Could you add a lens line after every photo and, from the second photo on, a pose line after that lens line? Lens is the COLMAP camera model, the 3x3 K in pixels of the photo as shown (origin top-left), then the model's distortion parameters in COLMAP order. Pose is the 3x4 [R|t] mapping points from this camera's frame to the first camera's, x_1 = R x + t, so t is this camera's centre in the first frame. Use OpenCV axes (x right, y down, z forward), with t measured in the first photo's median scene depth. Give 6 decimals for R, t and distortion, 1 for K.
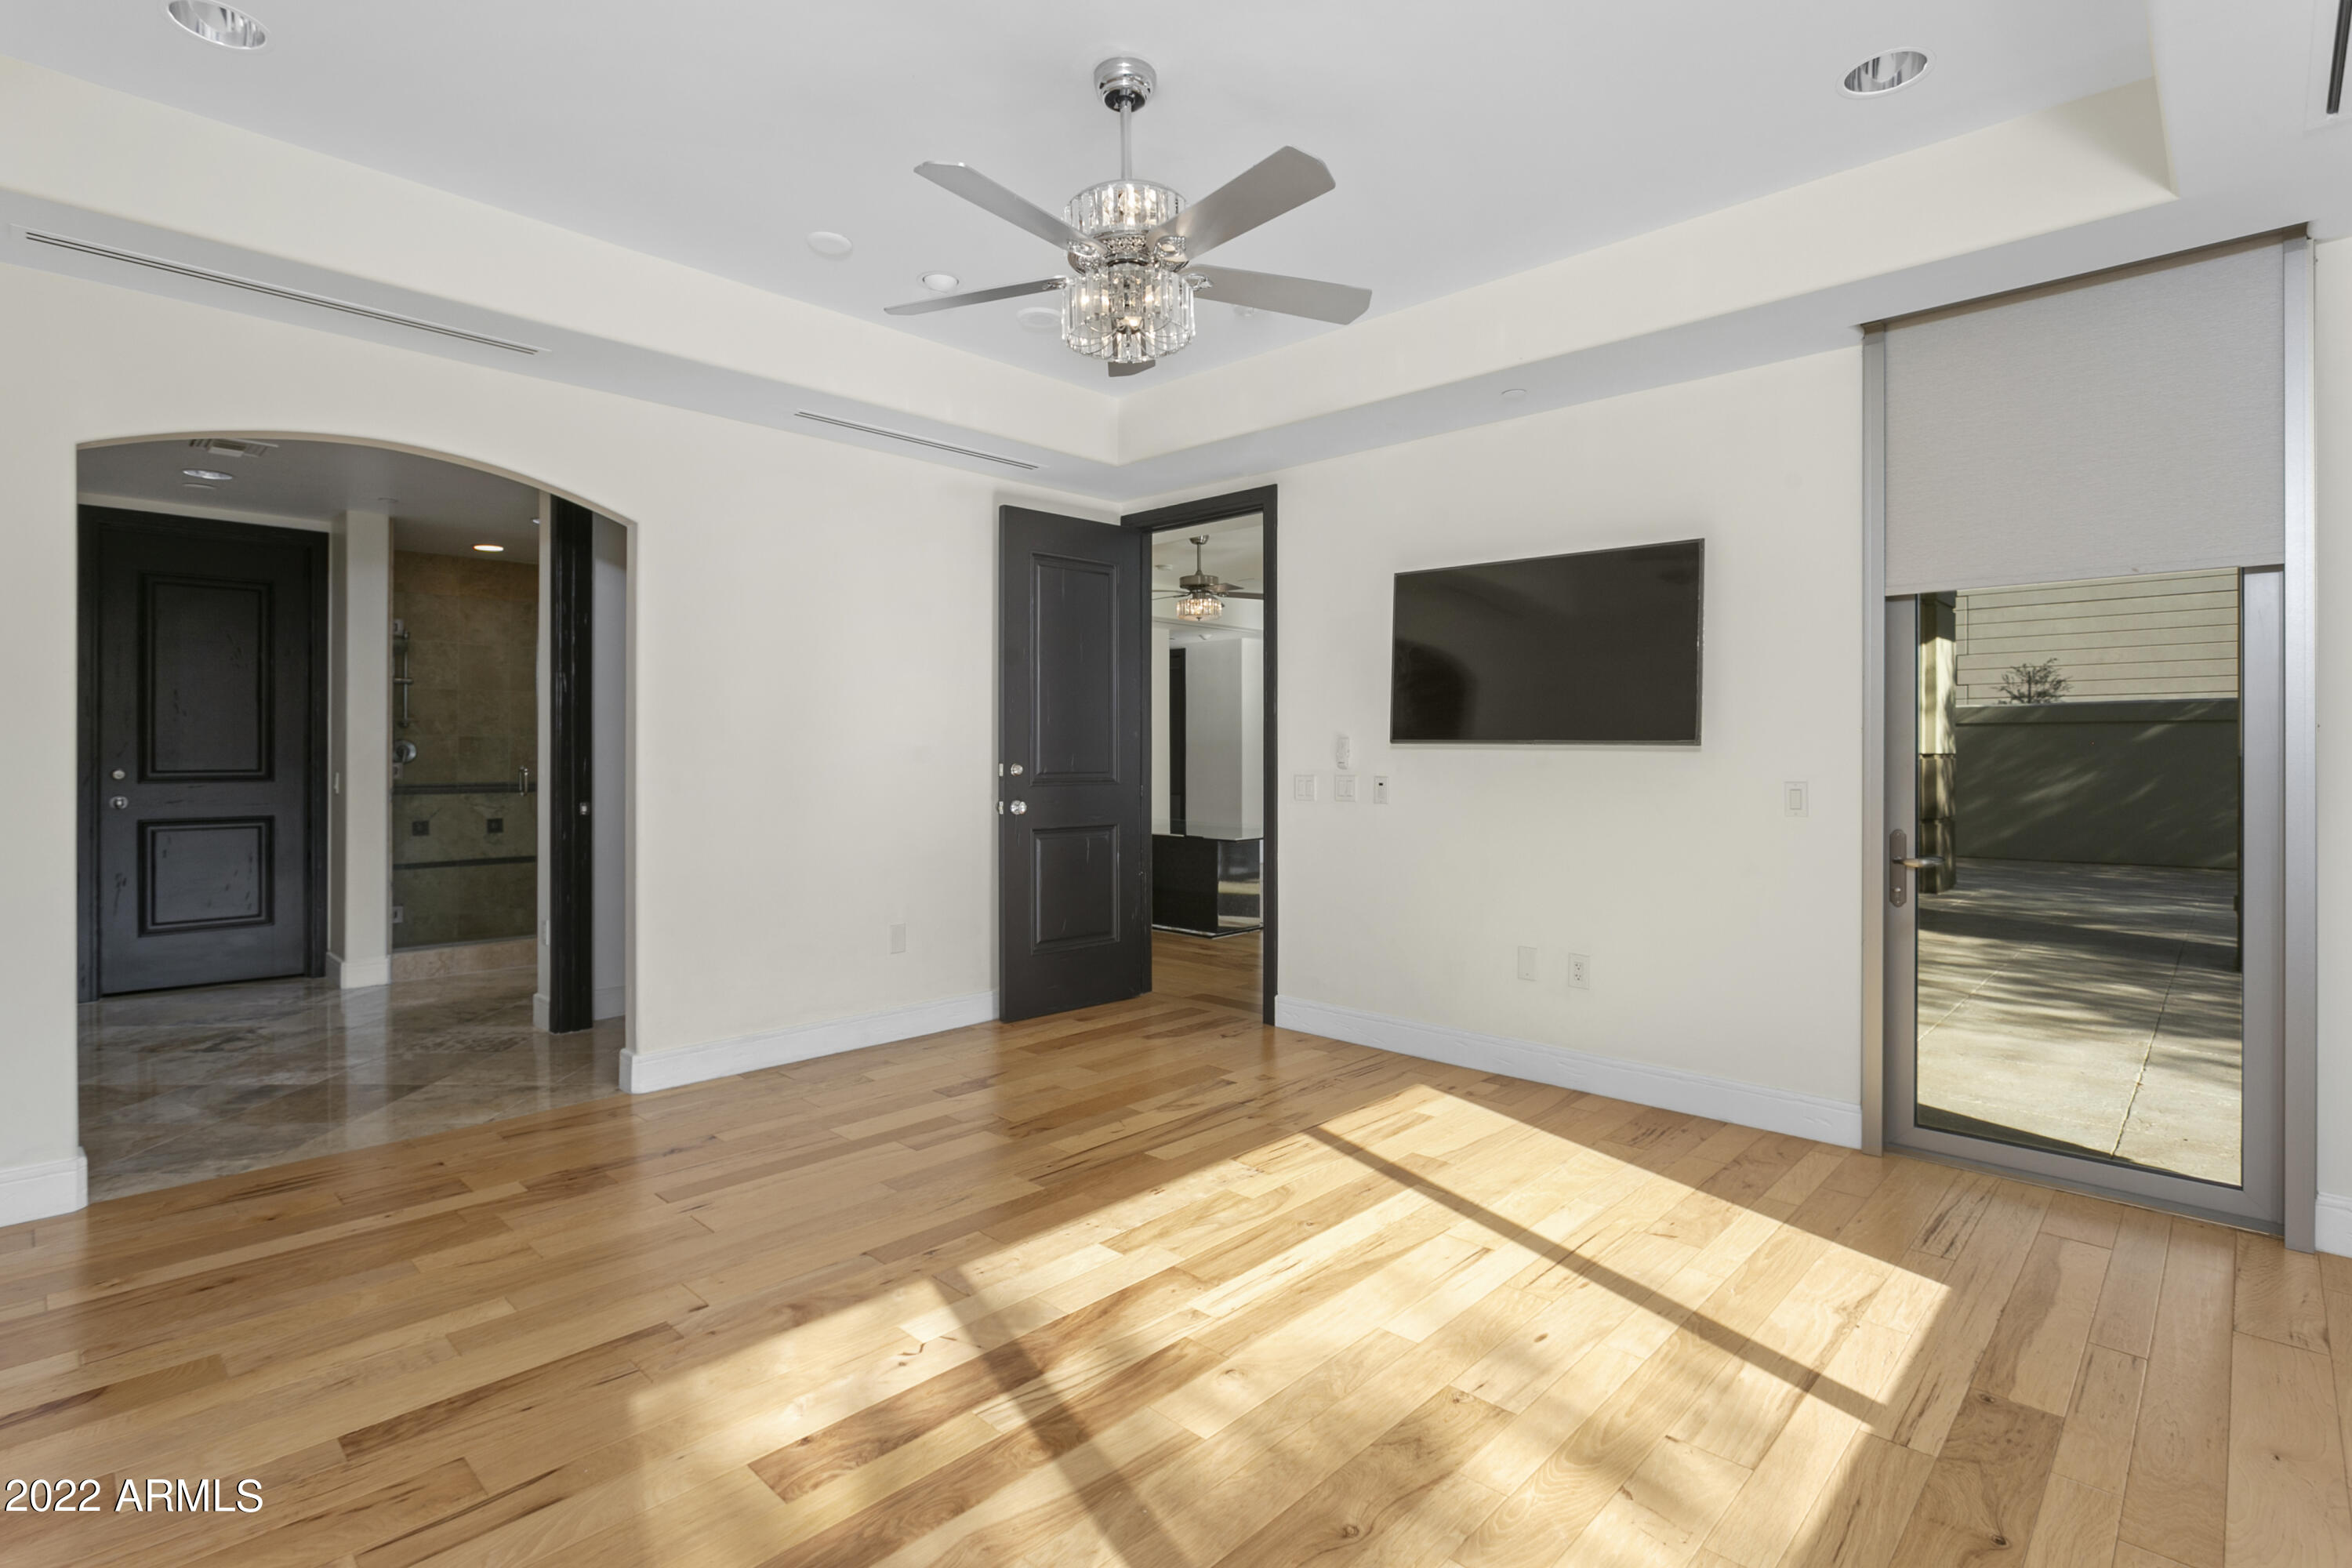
lens RADIAL K [[1131.9, 0, 1143.2], [0, 1131.9, 751.4], [0, 0, 1]] dist [-0.002768, 0.000511]
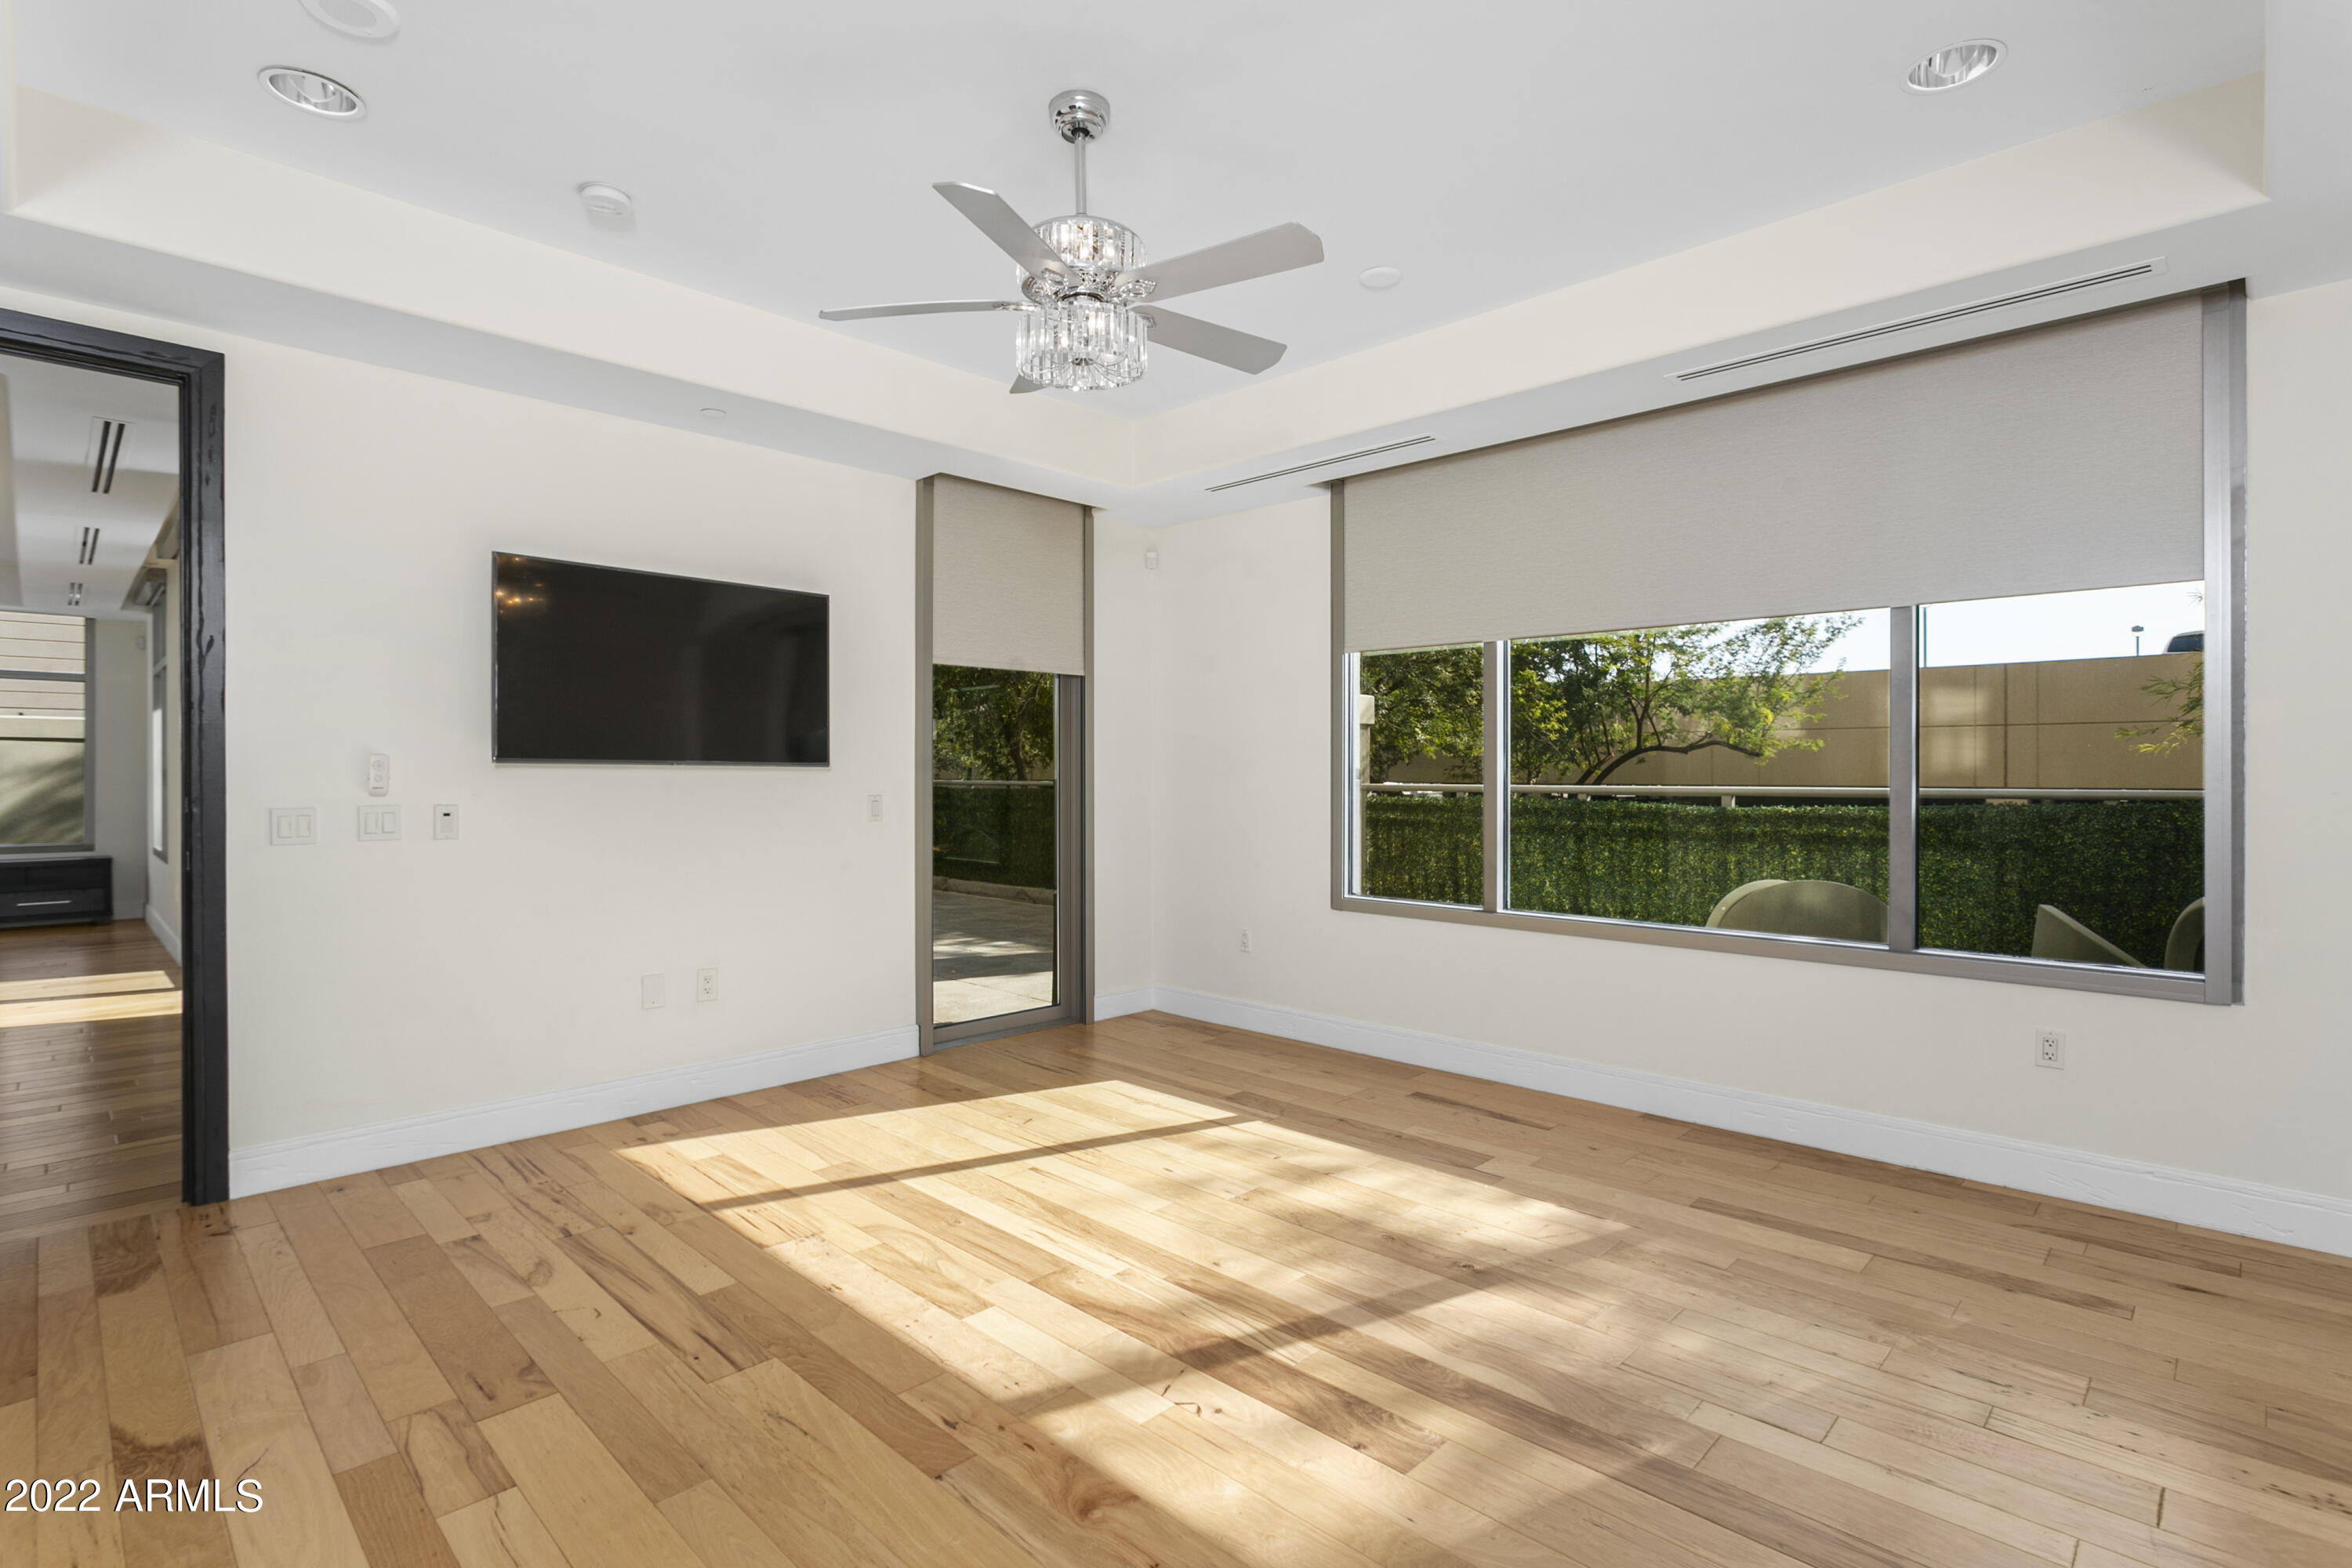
lens RADIAL K [[1122.8, 0, 1168.9], [0, 1122.8, 771.6], [0, 0, 1]] dist [-0.005336, 0.000560]
pose [[0.001263, 0.001690, 0.999998, -0.937032], [-0.000678, 0.999998, -0.001690, -0.001128], [-0.999999, -0.000675, 0.001264, 0.836178]]
